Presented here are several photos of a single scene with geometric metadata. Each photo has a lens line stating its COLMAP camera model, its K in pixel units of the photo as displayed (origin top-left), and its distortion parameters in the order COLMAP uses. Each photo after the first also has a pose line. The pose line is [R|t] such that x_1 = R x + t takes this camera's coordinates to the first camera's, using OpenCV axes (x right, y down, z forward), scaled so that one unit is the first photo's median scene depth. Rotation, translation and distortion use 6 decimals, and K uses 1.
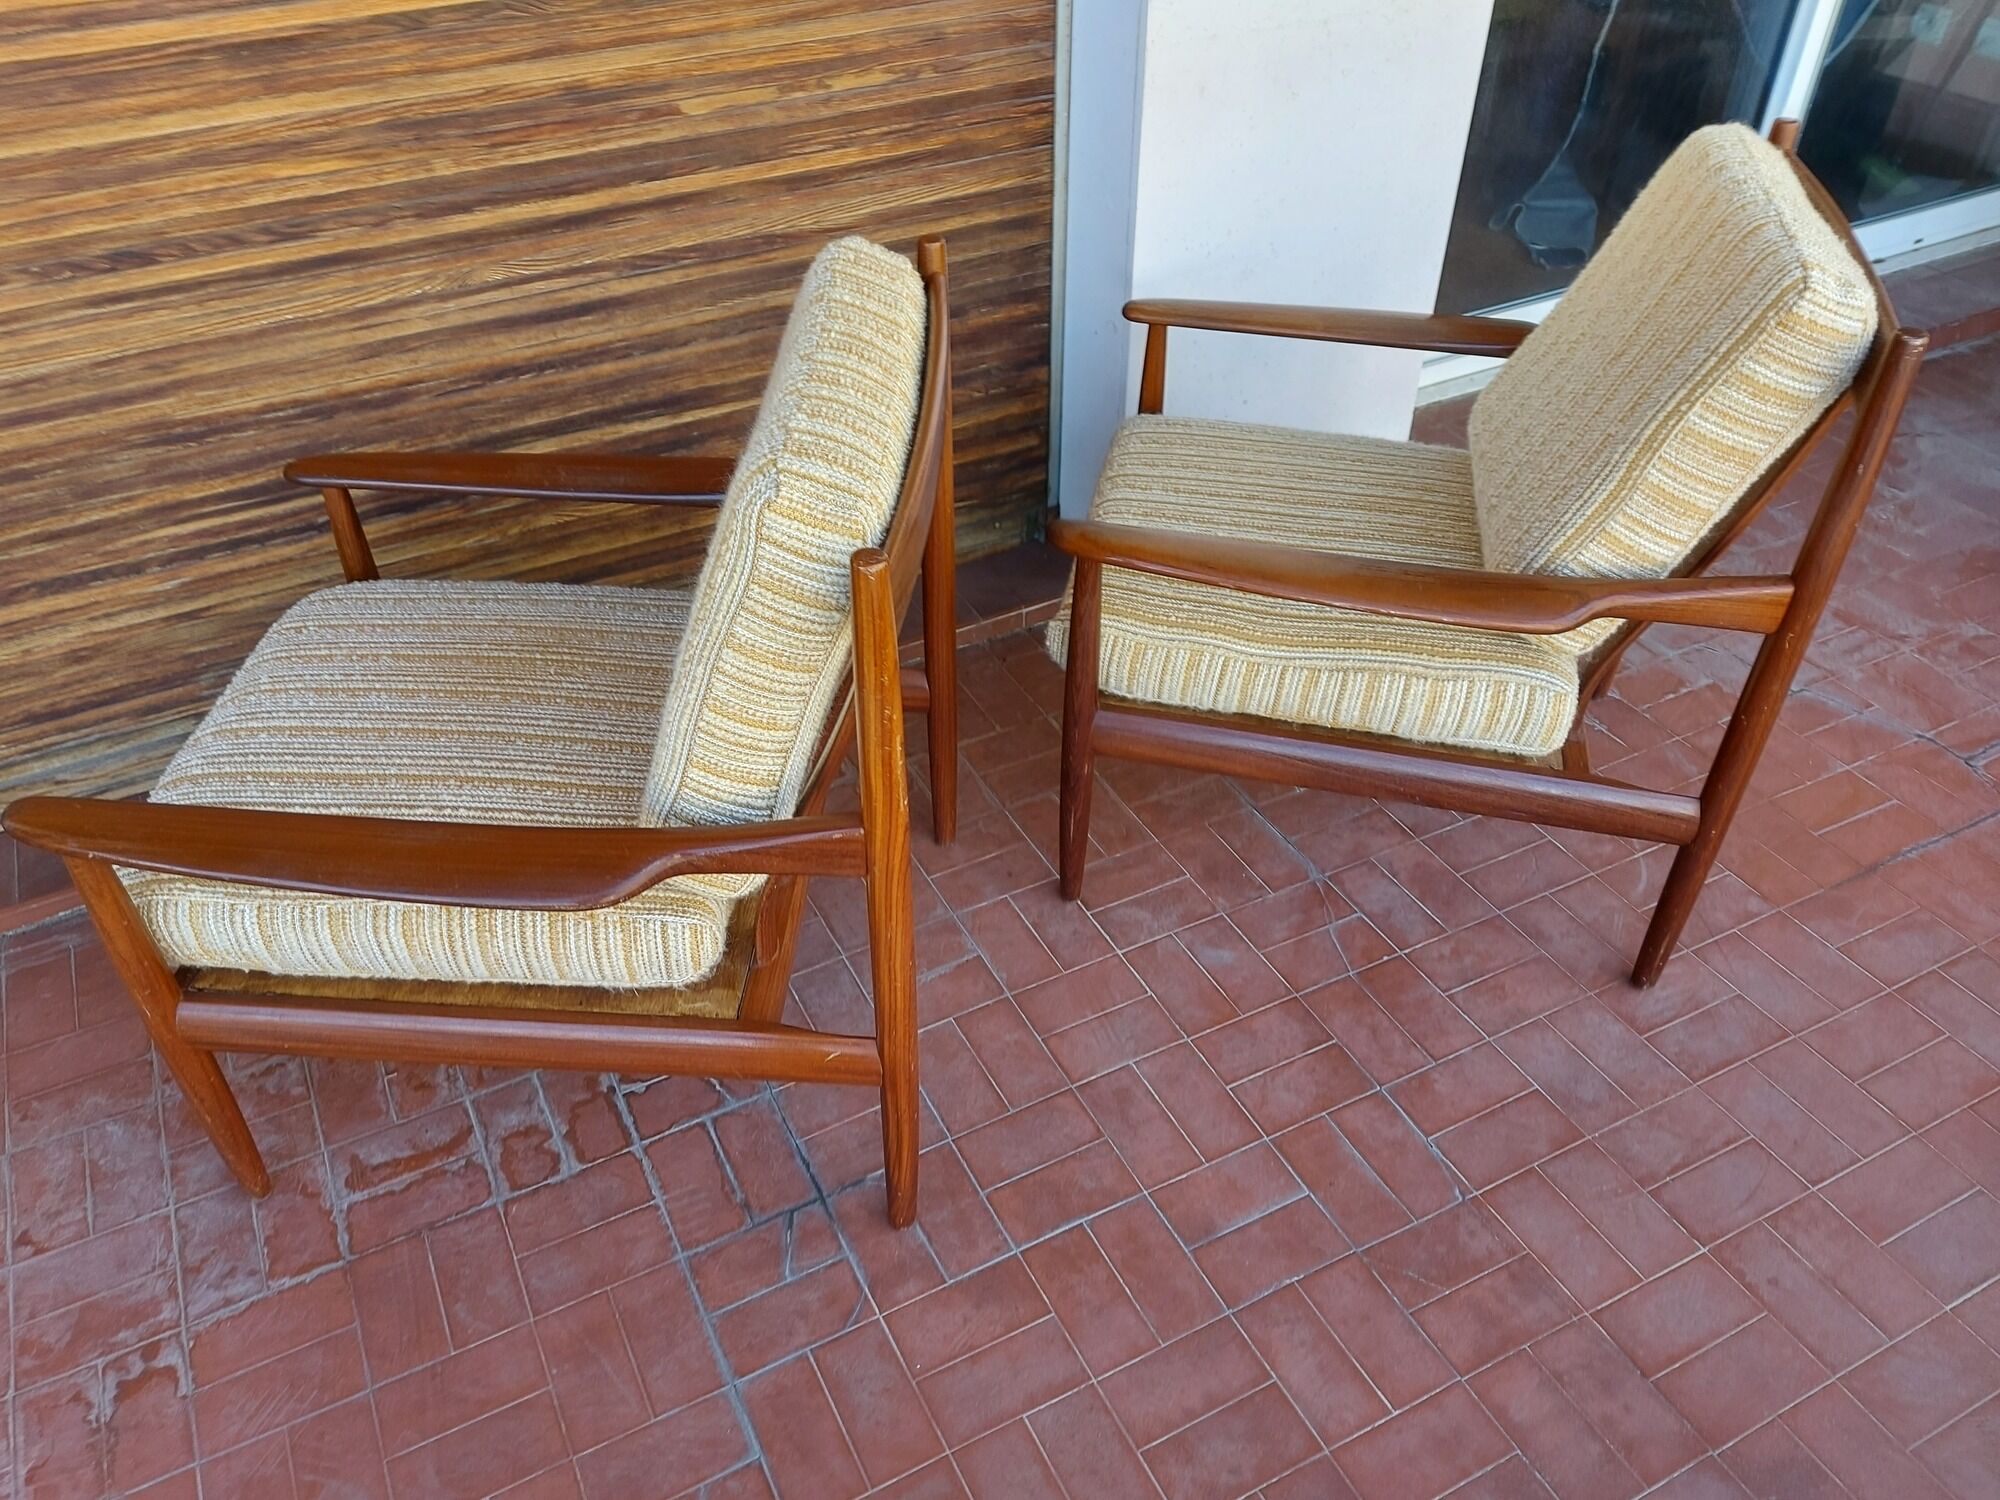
lens RADIAL K [[1489.2, 0, 945.8], [0, 1489.2, 806.5], [0, 0, 1]] dist [0.049863, -0.054951]
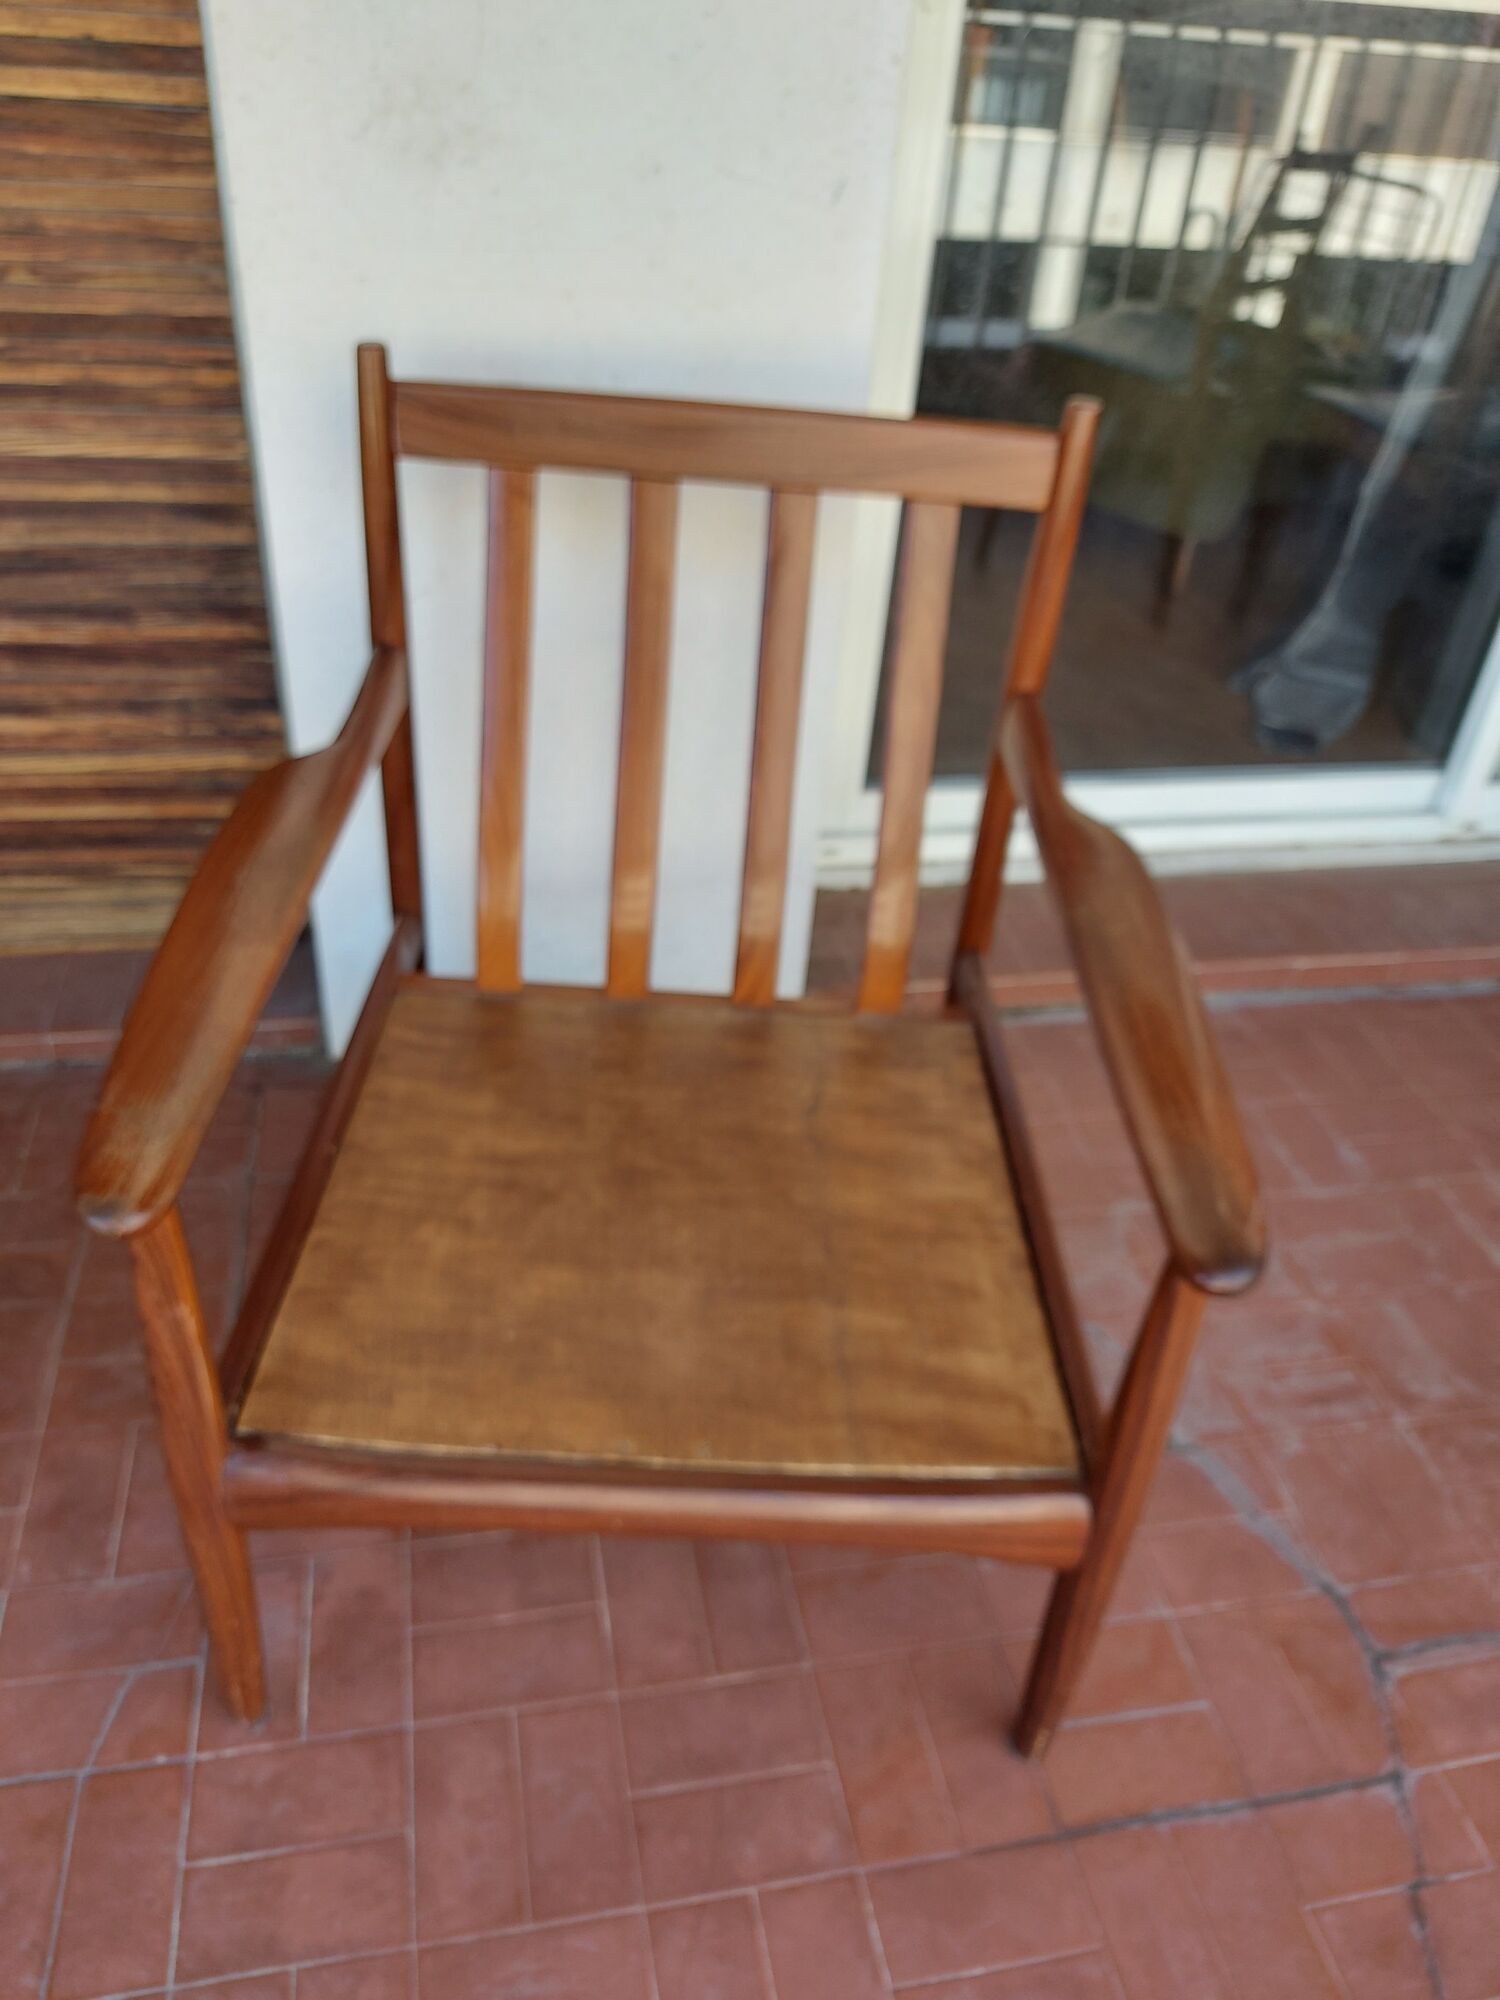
lens RADIAL K [[1489.2, 0, 709.4], [0, 1489.2, 987.2], [0, 0, 1]] dist [0.049863, -0.054951]
pose [[0.958790, 0.224706, -0.173863, 0.541933], [-0.242284, 0.966273, -0.087268, -0.194010], [0.148389, 0.125796, 0.980896, 0.423175]]
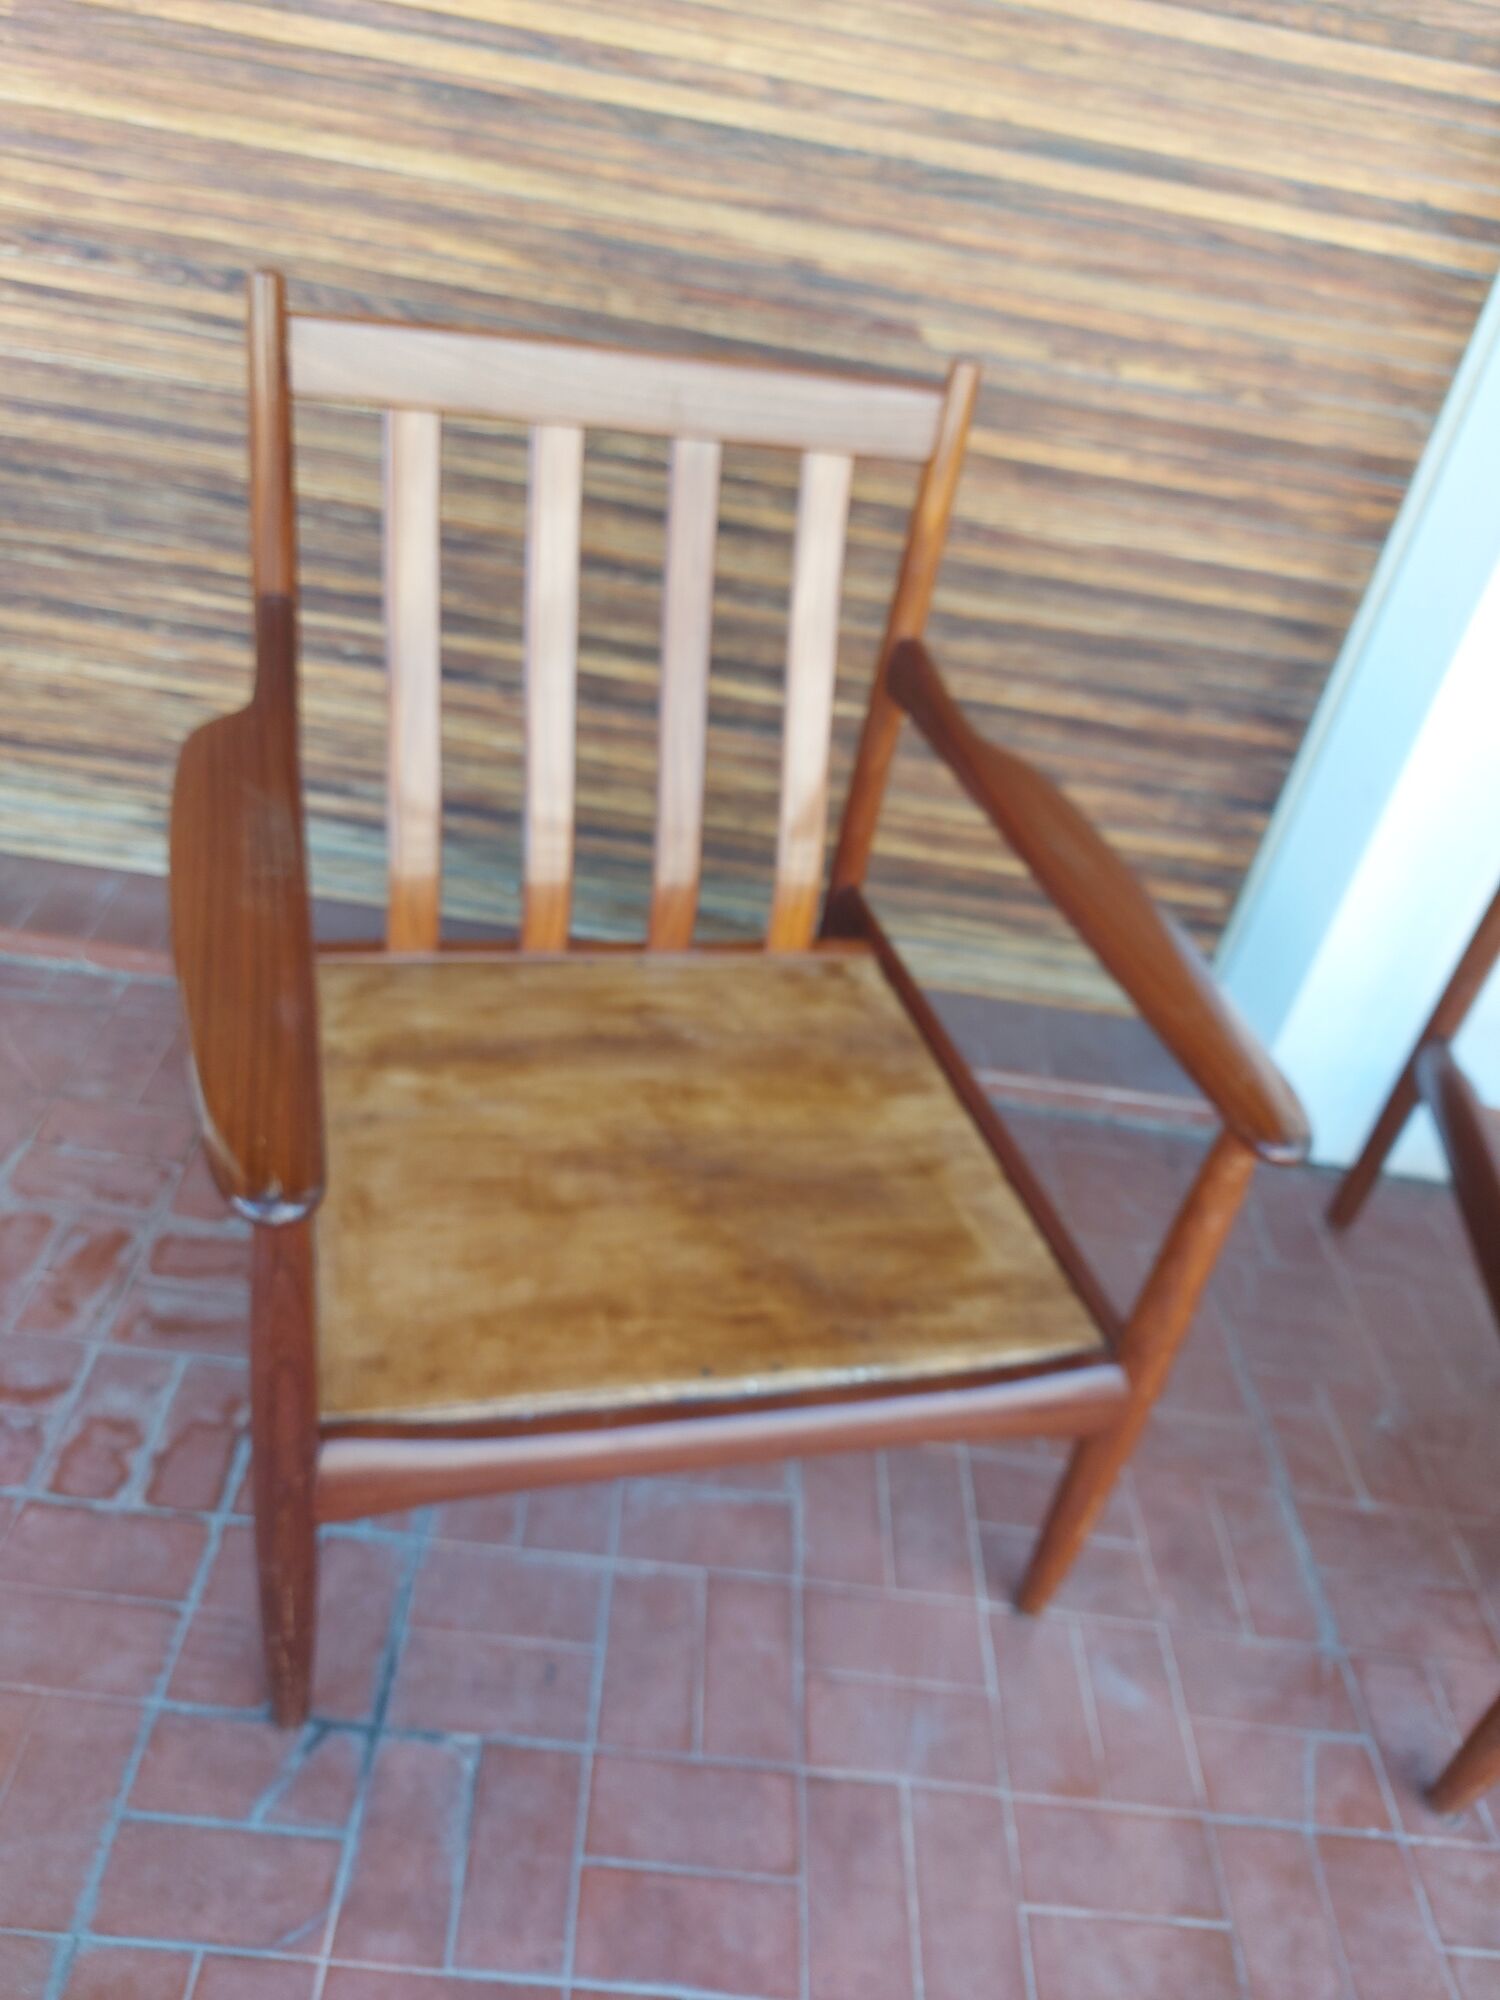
lens RADIAL K [[1489.2, 0, 726.8], [0, 1489.2, 996.3], [0, 0, 1]] dist [0.049863, -0.054951]
pose [[0.871758, 0.399516, -0.283592, 0.101429], [-0.434336, 0.898025, -0.070031, -0.049858], [0.226694, 0.184224, 0.956385, 0.287448]]
